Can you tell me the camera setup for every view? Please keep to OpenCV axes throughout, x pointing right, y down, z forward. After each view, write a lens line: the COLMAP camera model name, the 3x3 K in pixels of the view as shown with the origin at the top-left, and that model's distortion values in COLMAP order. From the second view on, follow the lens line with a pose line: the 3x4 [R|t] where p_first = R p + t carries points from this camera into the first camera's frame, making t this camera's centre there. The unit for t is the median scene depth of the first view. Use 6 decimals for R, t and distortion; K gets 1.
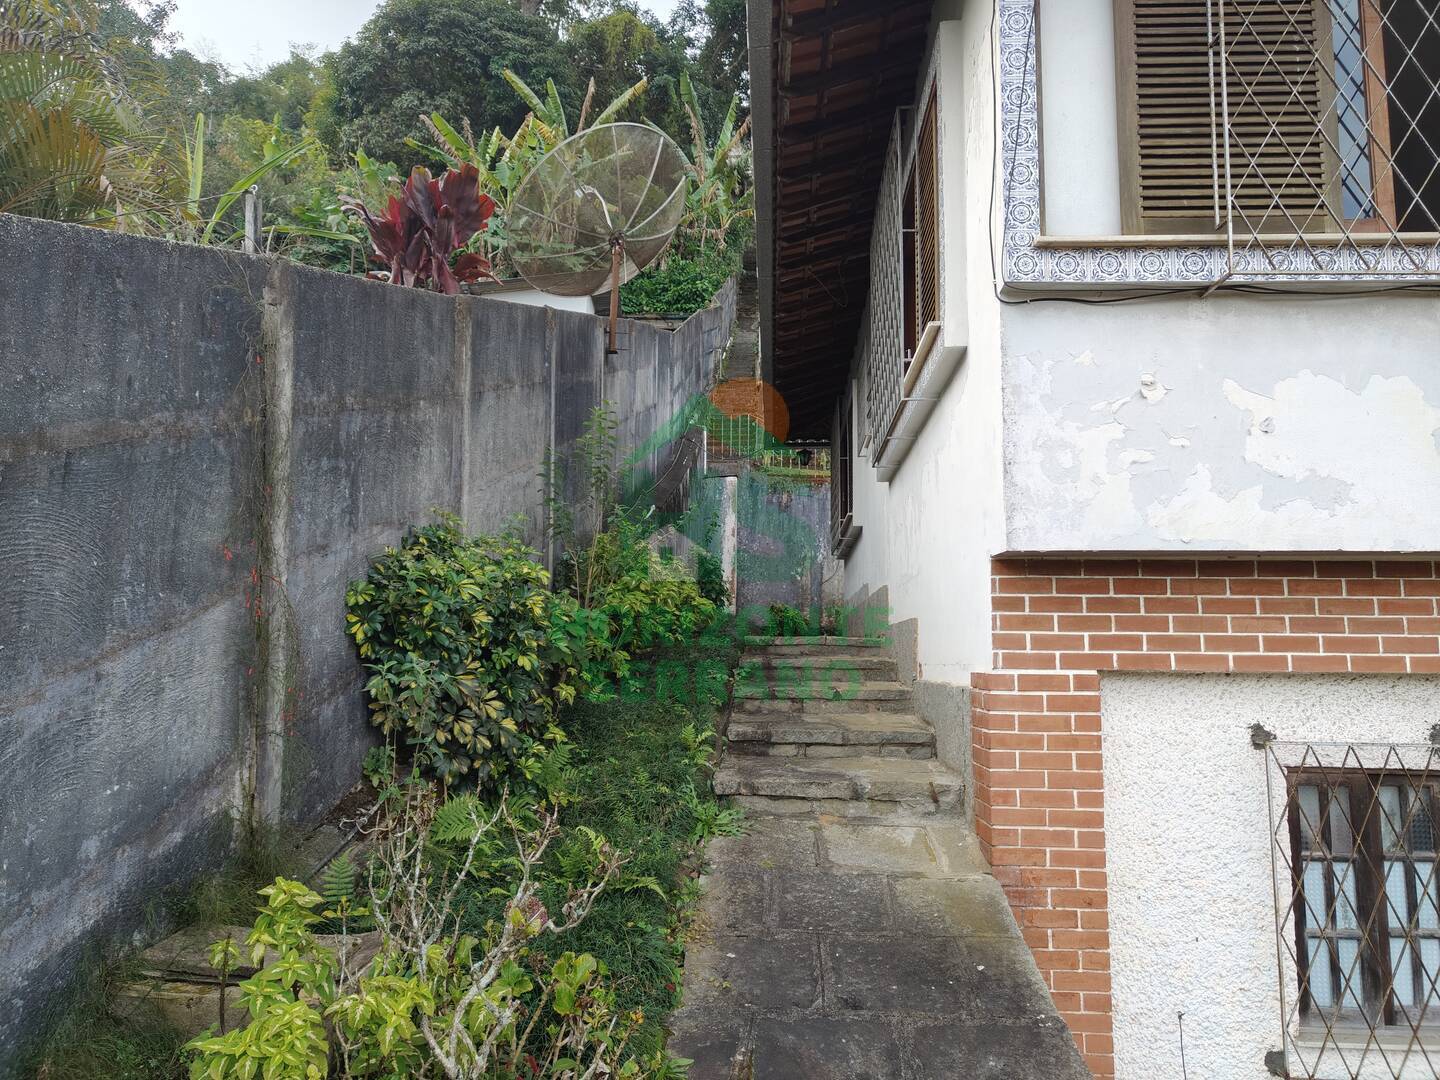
lens RADIAL K [[1012.3, 0, 720.0], [0, 1012.3, 540.0], [0, 0, 1]] dist [0.017602, -0.002178]
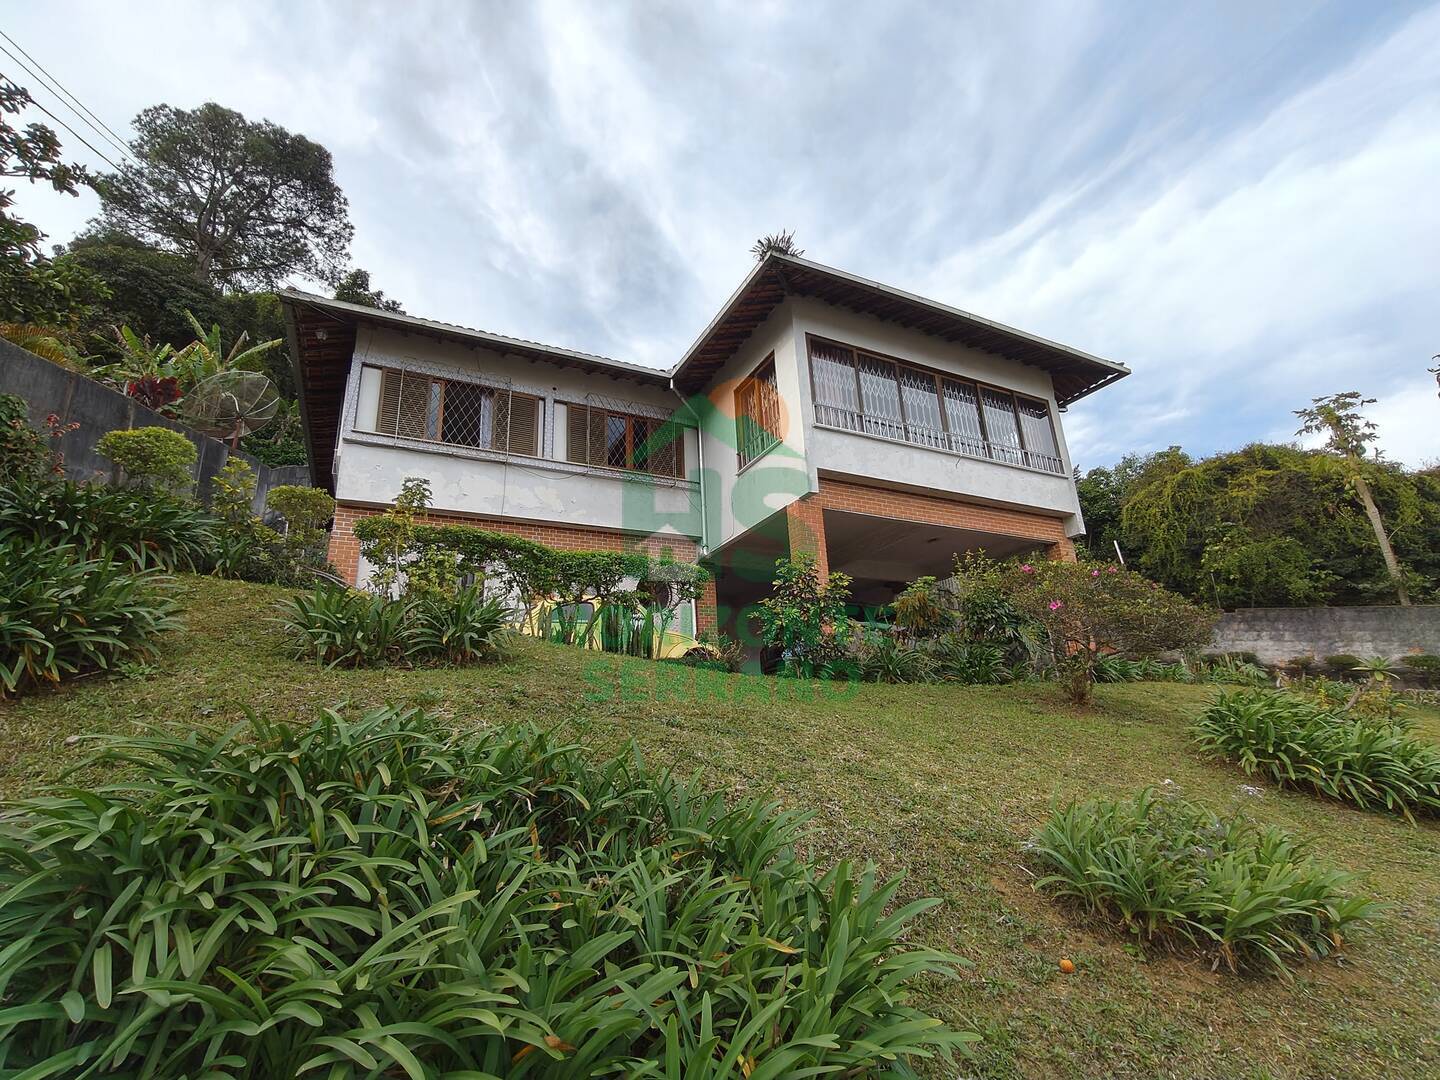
lens RADIAL K [[678.7, 0, 715.3], [0, 678.7, 538.4], [0, 0, 1]] dist [-0.002177, -0.000033]
pose [[0.867422, 0.097133, 0.488001, 0.184949], [-0.004235, 0.982166, -0.187966, 0.446136], [-0.497556, 0.160979, 0.852364, -1.383115]]
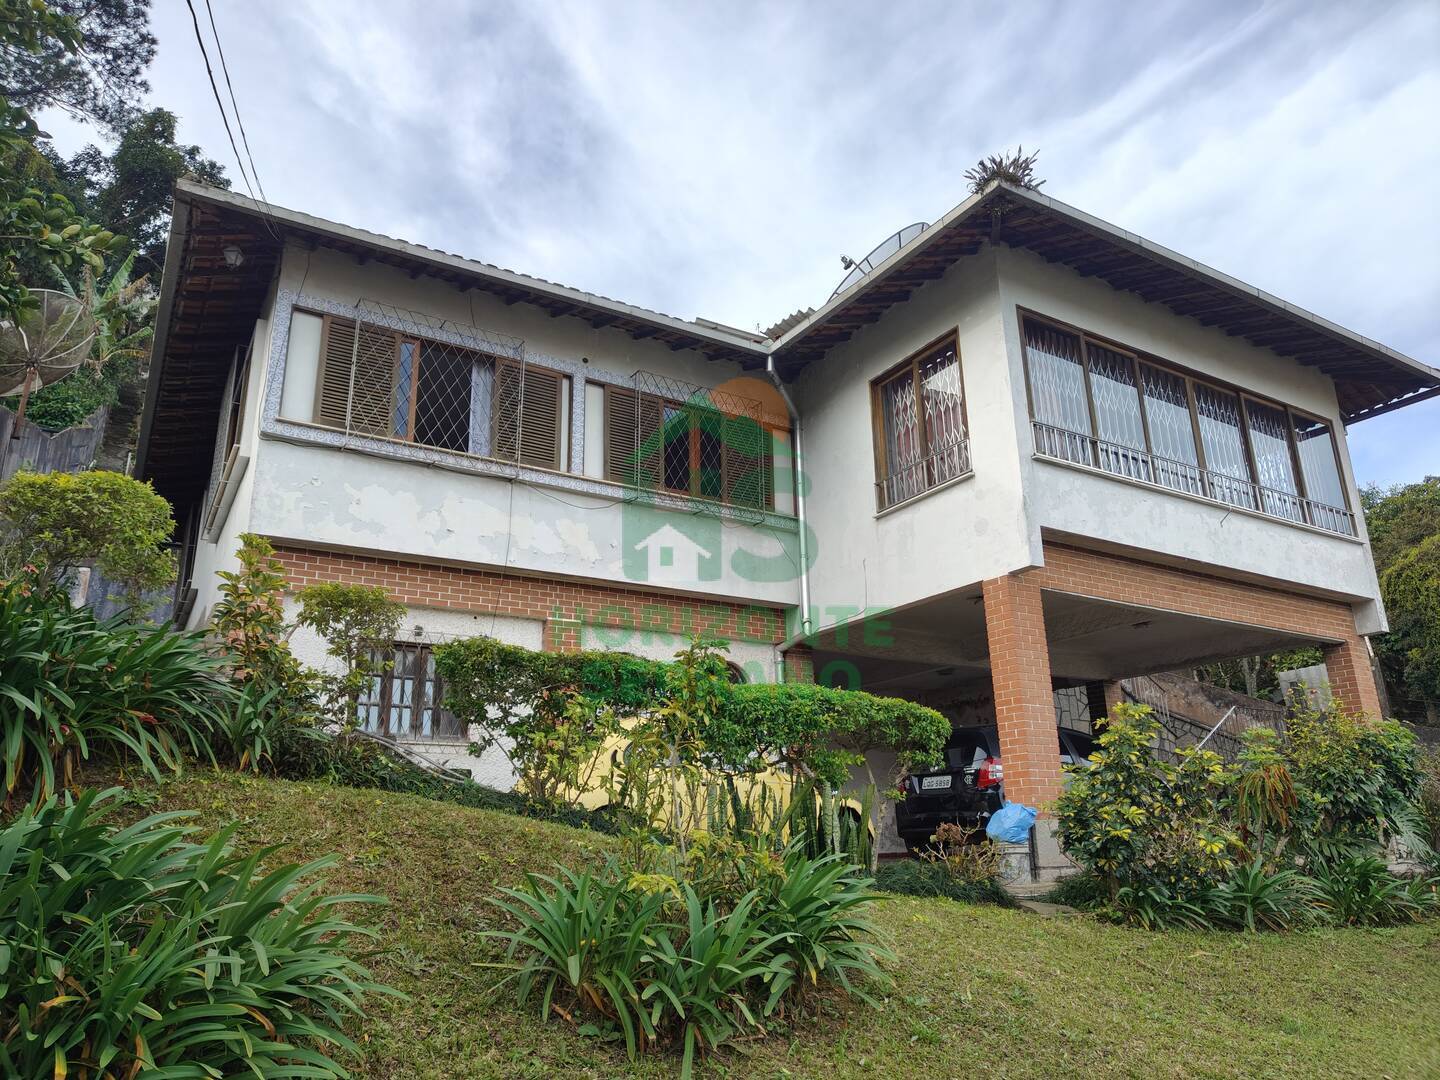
lens RADIAL K [[1012.3, 0, 720.0], [0, 1012.3, 540.0], [0, 0, 1]] dist [0.017602, -0.002178]
pose [[0.827283, 0.143489, 0.543151, -0.073807], [-0.042423, 0.980027, -0.194287, 0.300130], [-0.560181, 0.137689, 0.816847, -1.099588]]
